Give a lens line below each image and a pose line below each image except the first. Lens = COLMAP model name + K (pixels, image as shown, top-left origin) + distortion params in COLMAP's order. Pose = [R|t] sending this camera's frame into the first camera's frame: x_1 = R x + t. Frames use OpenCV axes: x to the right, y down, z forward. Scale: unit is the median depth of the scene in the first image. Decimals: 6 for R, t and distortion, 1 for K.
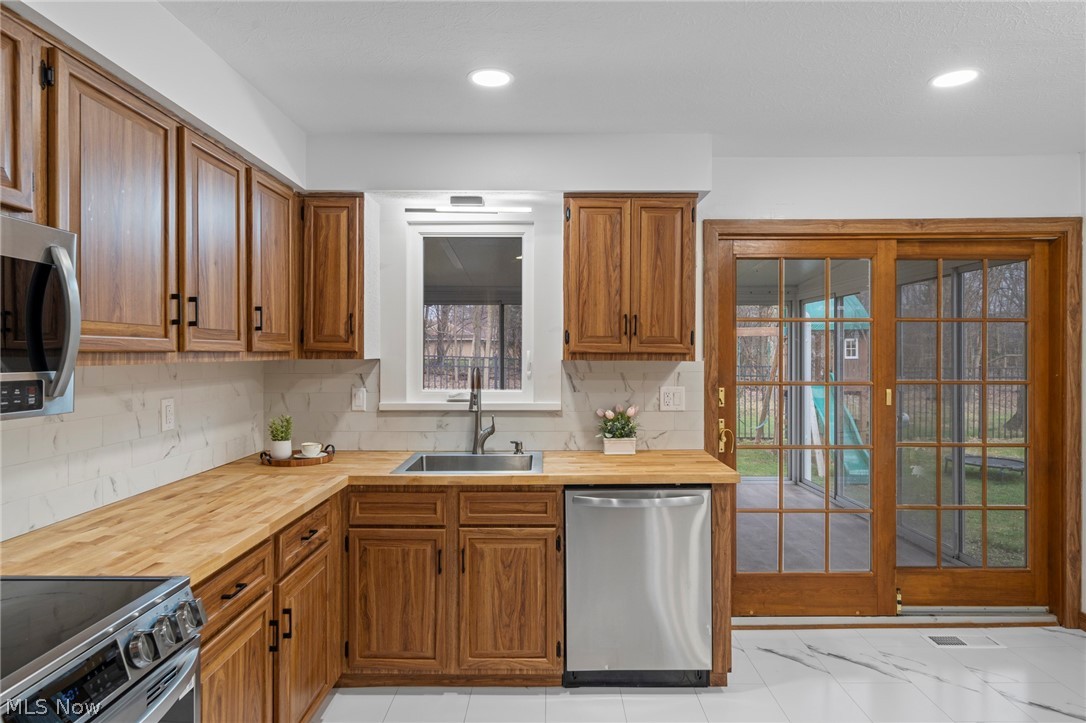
lens RADIAL K [[652.8, 0, 543.7], [0, 652.8, 354.9], [0, 0, 1]] dist [0.002113, 0.000536]
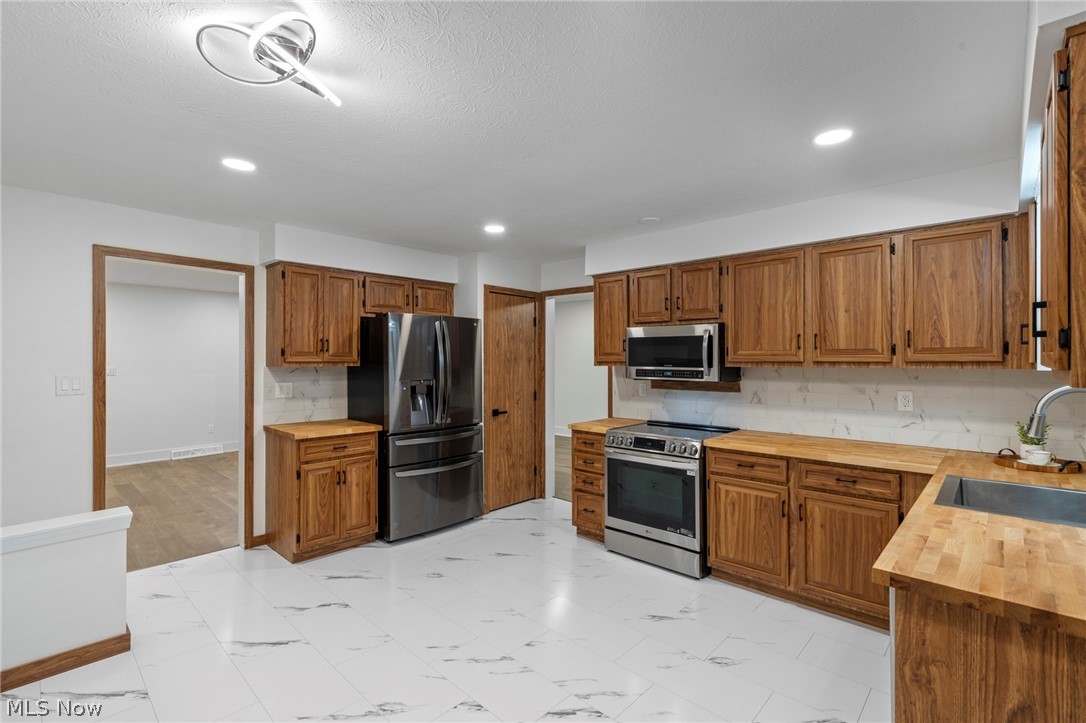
lens RADIAL K [[493.1, 0, 543.0], [0, 493.1, 361.5], [0, 0, 1]] dist [0.002608, 0.000442]
pose [[-0.677001, 0.005620, -0.735960, 0.688836], [0.000119, 0.999972, 0.007526, -0.011109], [0.735982, 0.005008, -0.676983, 0.881701]]
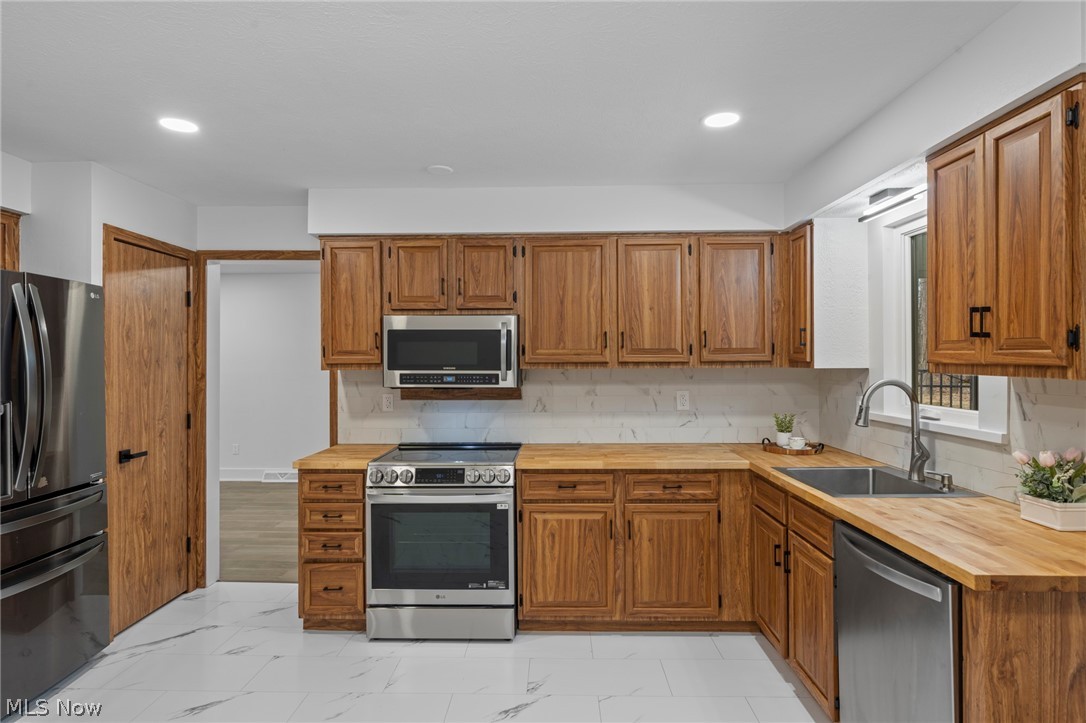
lens RADIAL K [[585.7, 0, 543.0], [0, 585.7, 361.5], [0, 0, 1]] dist [0.003523, 0.000239]
pose [[-0.013160, 0.002351, -0.999911, 0.671741], [0.001142, 0.999997, 0.002336, -0.007223], [0.999913, -0.001111, -0.013162, 0.507713]]
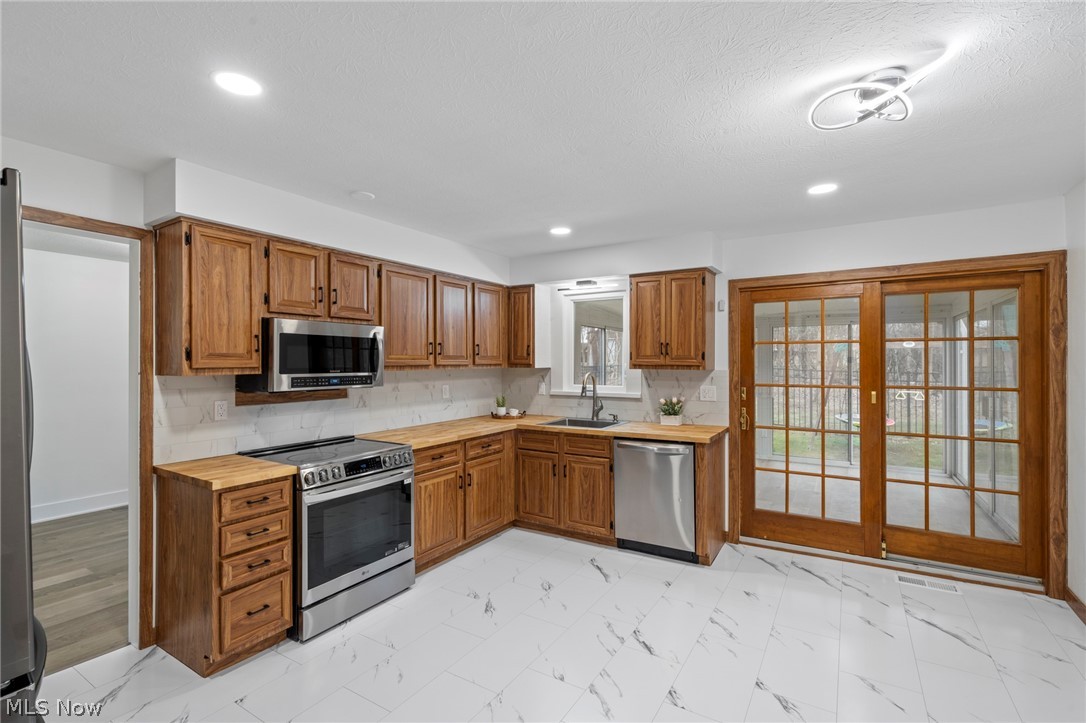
lens RADIAL K [[493.1, 0, 543.0], [0, 493.1, 361.5], [0, 0, 1]] dist [0.002608, 0.000442]
pose [[0.854088, -0.001741, -0.520126, 0.483706], [0.001055, 0.999998, -0.001614, -0.009709], [0.520128, 0.000829, 0.854088, -0.246225]]
